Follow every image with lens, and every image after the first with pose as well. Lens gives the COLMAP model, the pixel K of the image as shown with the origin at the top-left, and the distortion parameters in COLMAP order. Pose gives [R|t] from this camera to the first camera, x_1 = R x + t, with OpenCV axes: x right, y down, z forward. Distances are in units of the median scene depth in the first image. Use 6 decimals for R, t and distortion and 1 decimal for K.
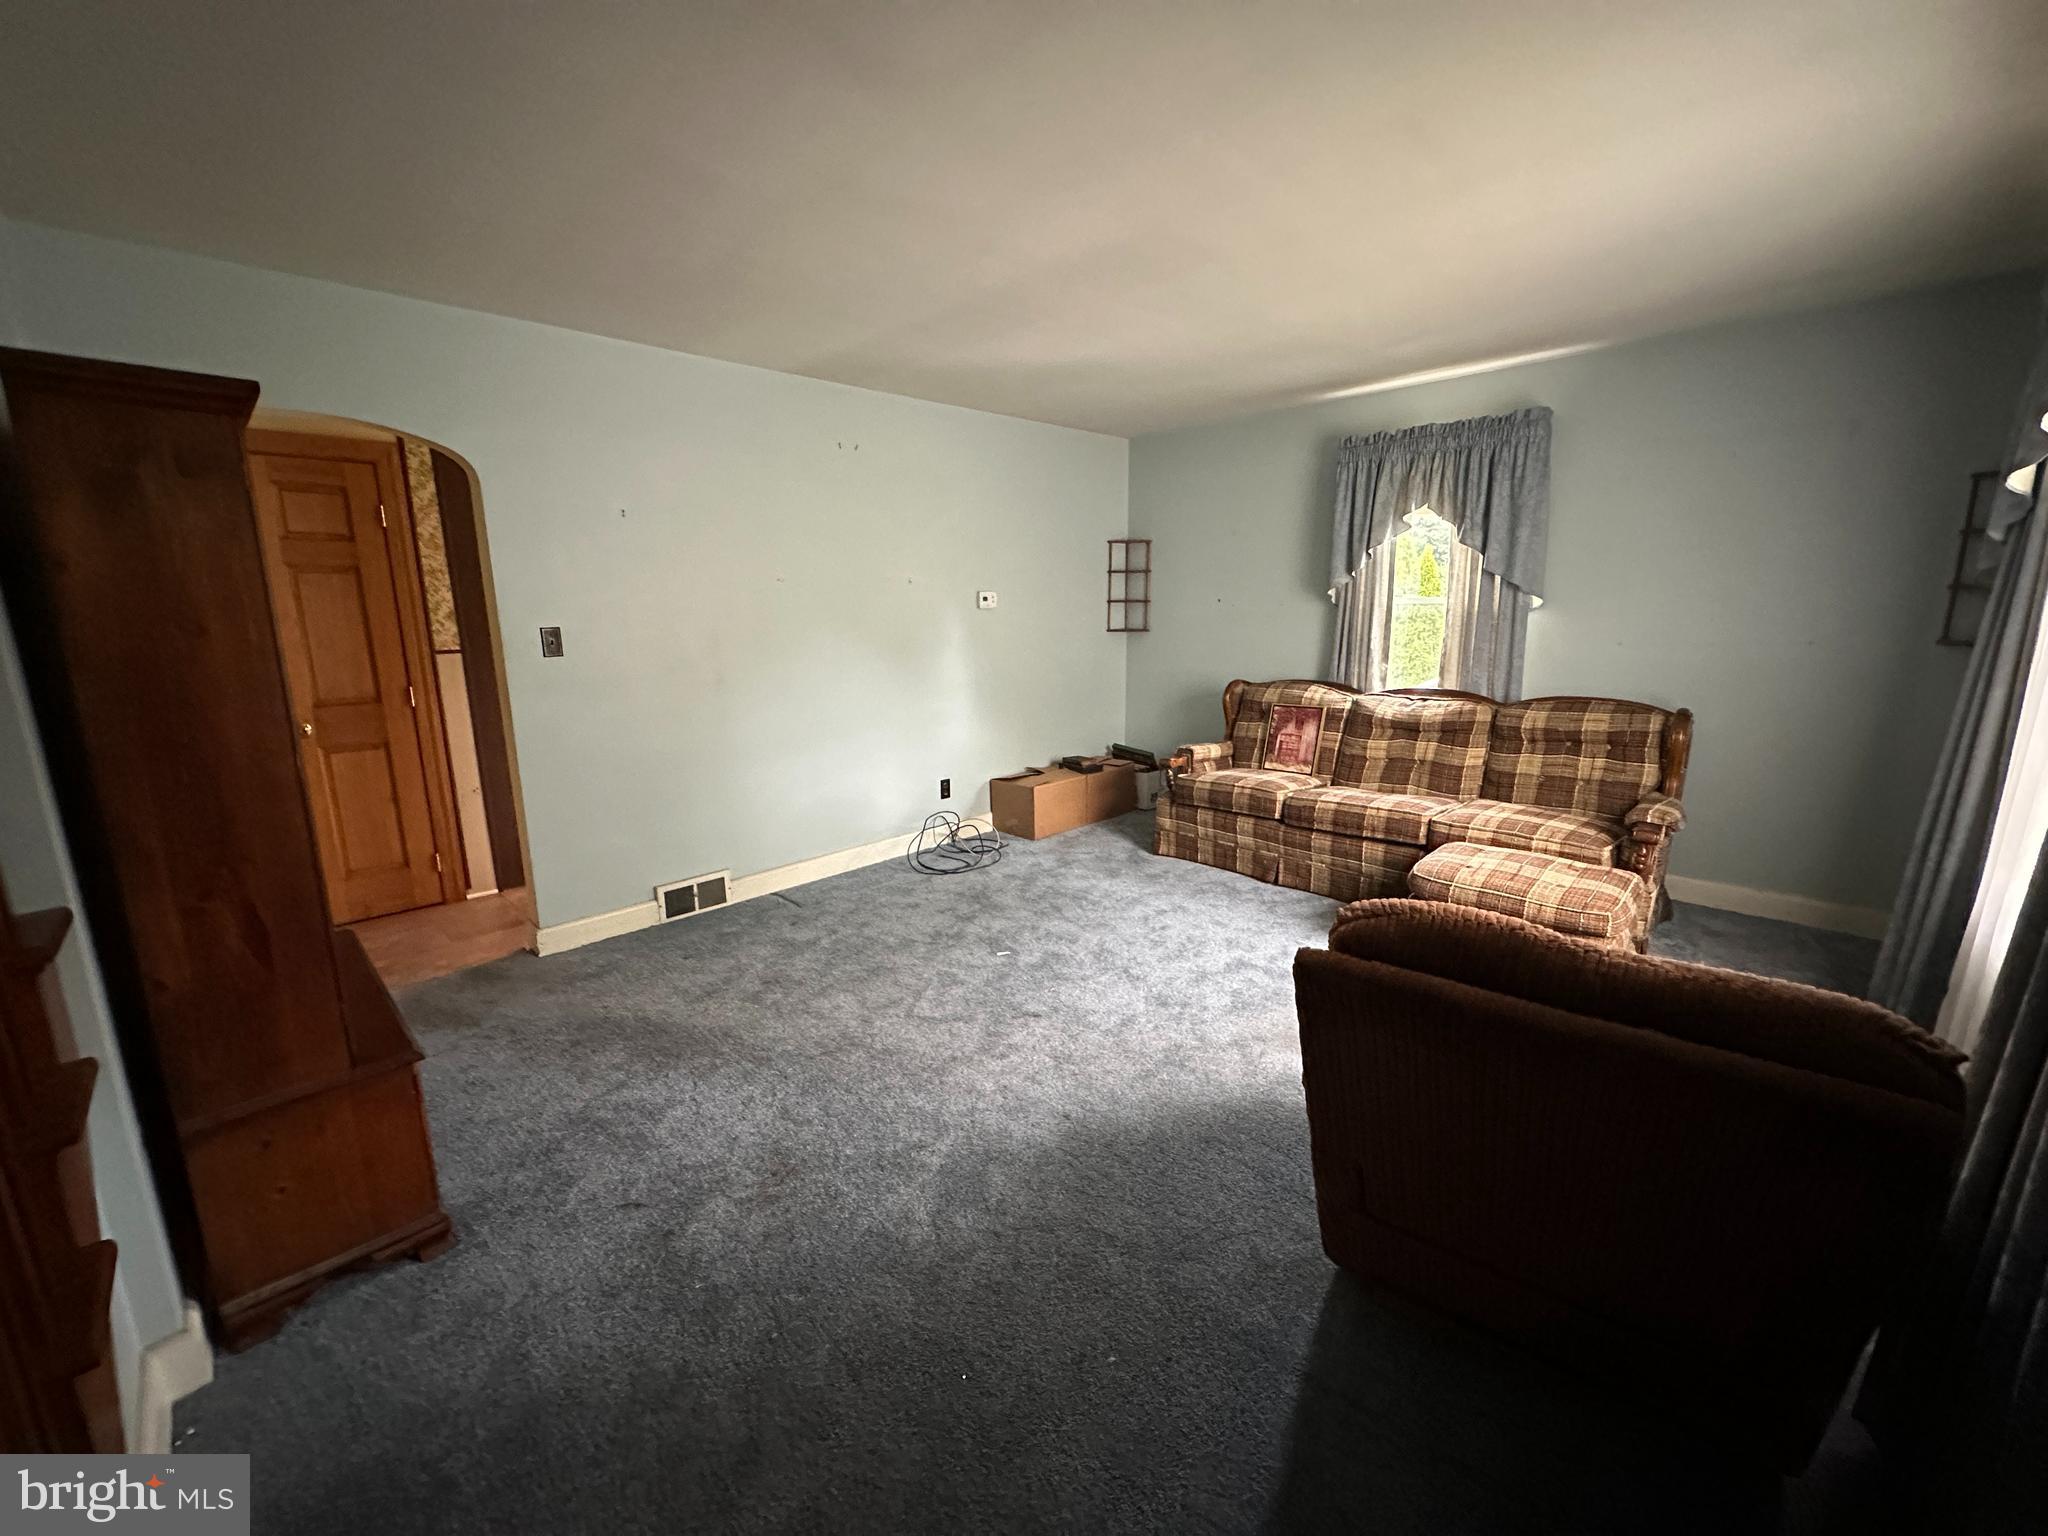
lens RADIAL K [[814.2, 0, 1031.3], [0, 814.2, 768.4], [0, 0, 1]] dist [-0.002872, 0.000299]
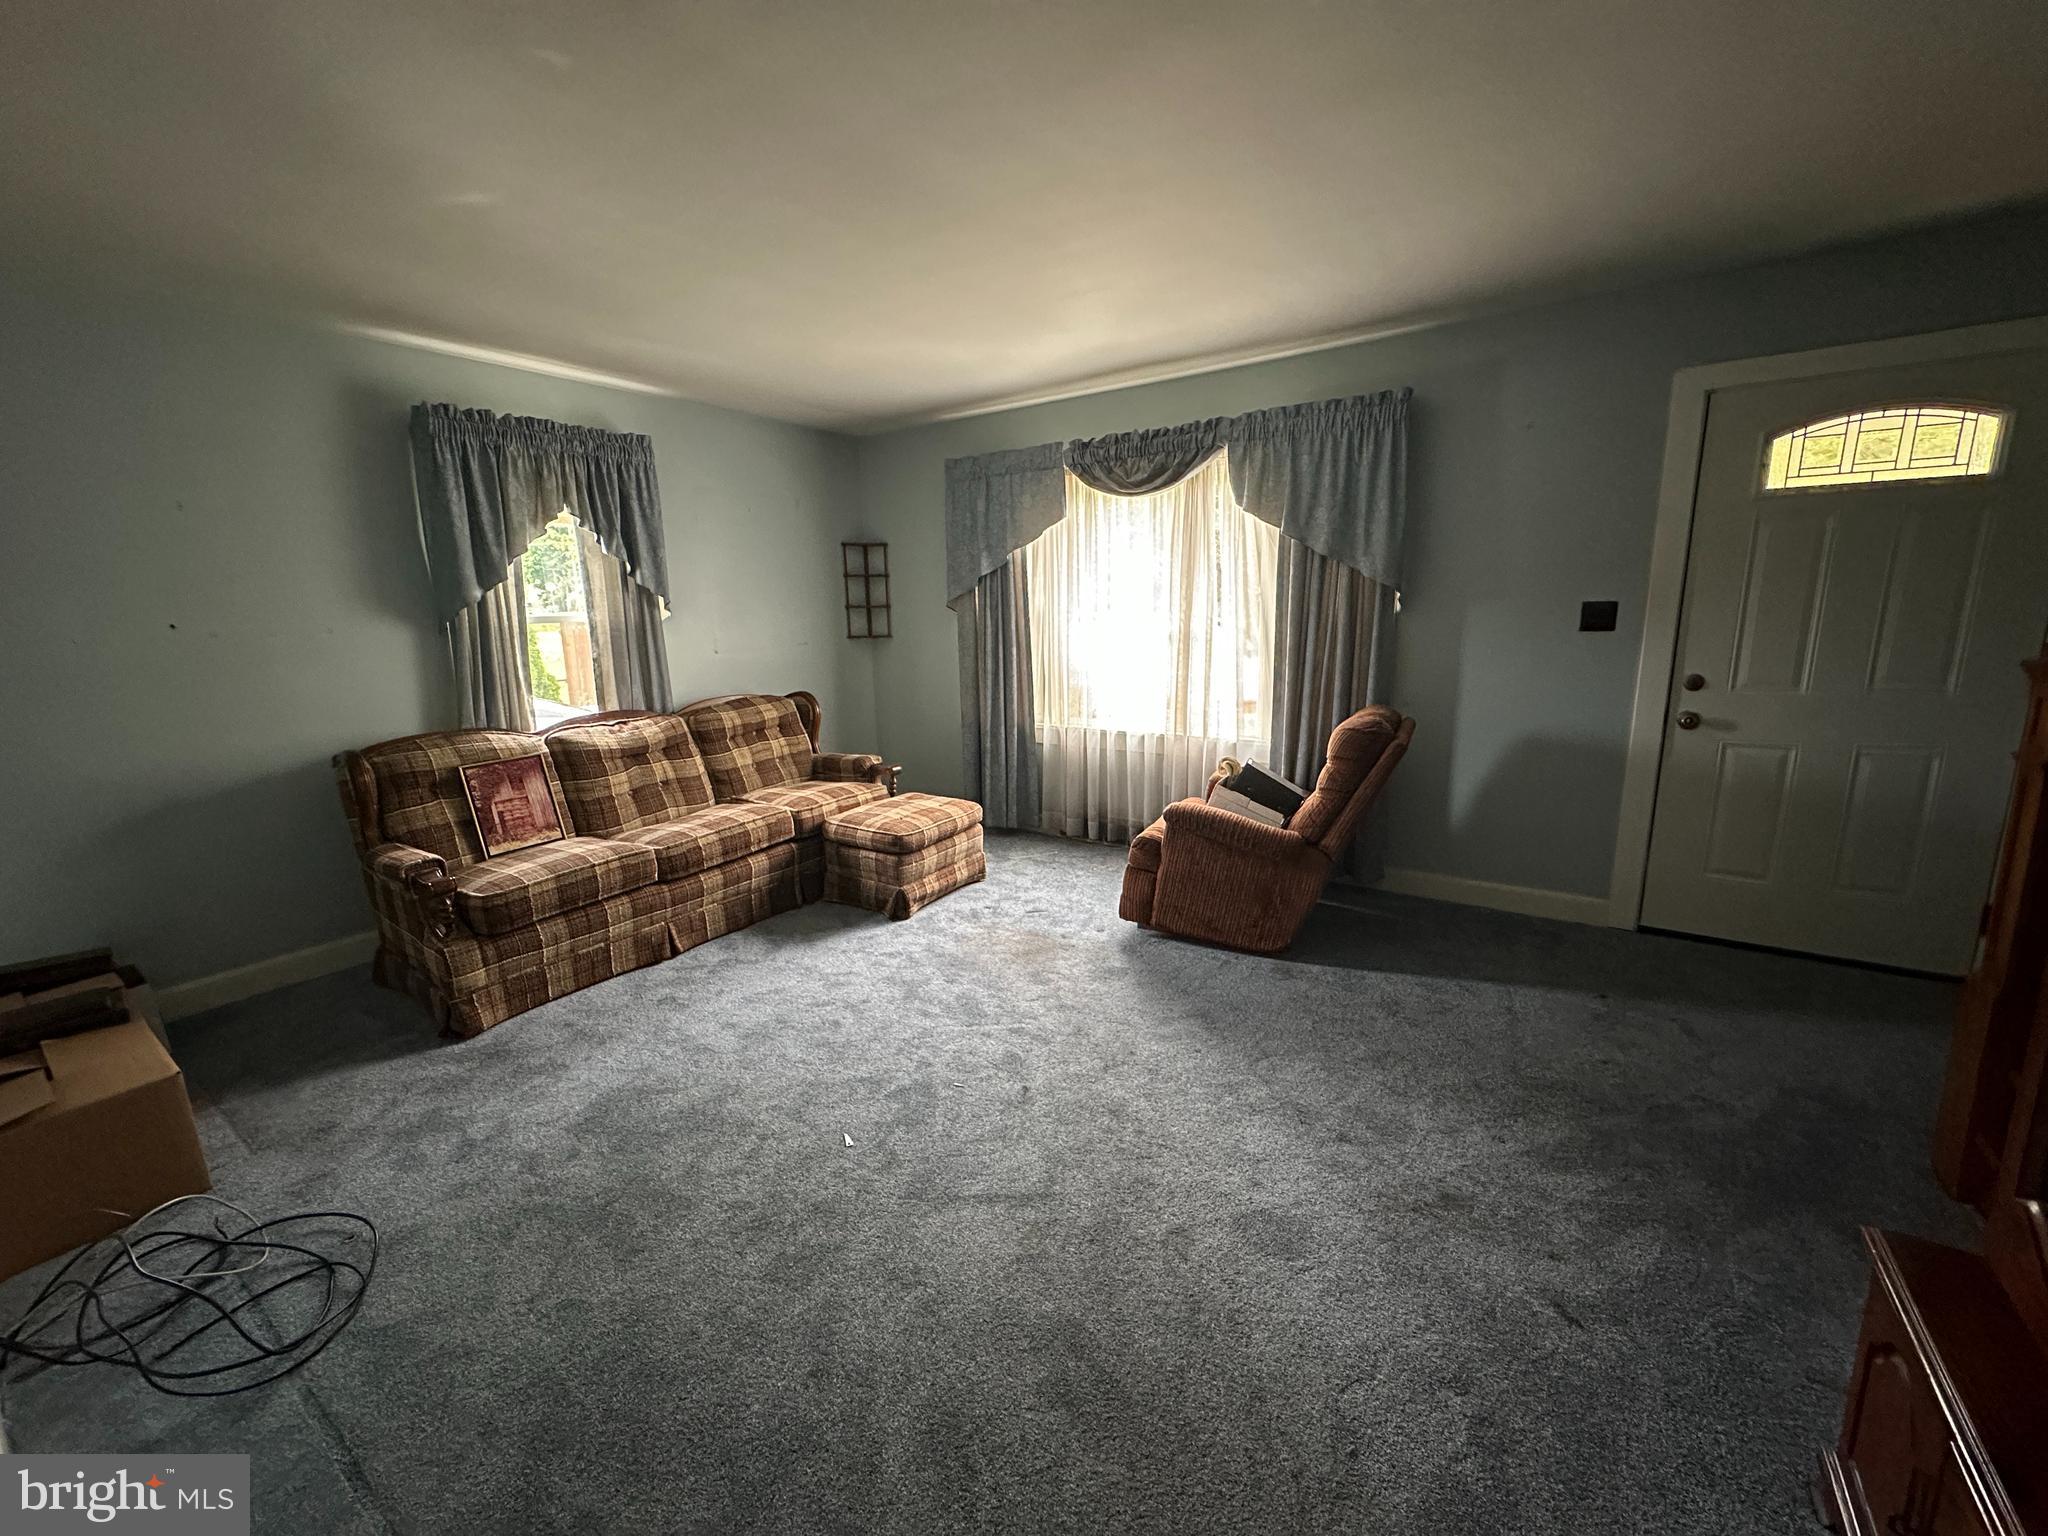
lens RADIAL K [[814.2, 0, 1030.8], [0, 814.2, 760.8], [0, 0, 1]] dist [-0.002872, 0.000299]
pose [[-0.192299, -0.169952, 0.966508, -0.526697], [0.220282, 0.952280, 0.211278, -0.139370], [-0.956293, 0.253533, -0.145685, 0.706673]]
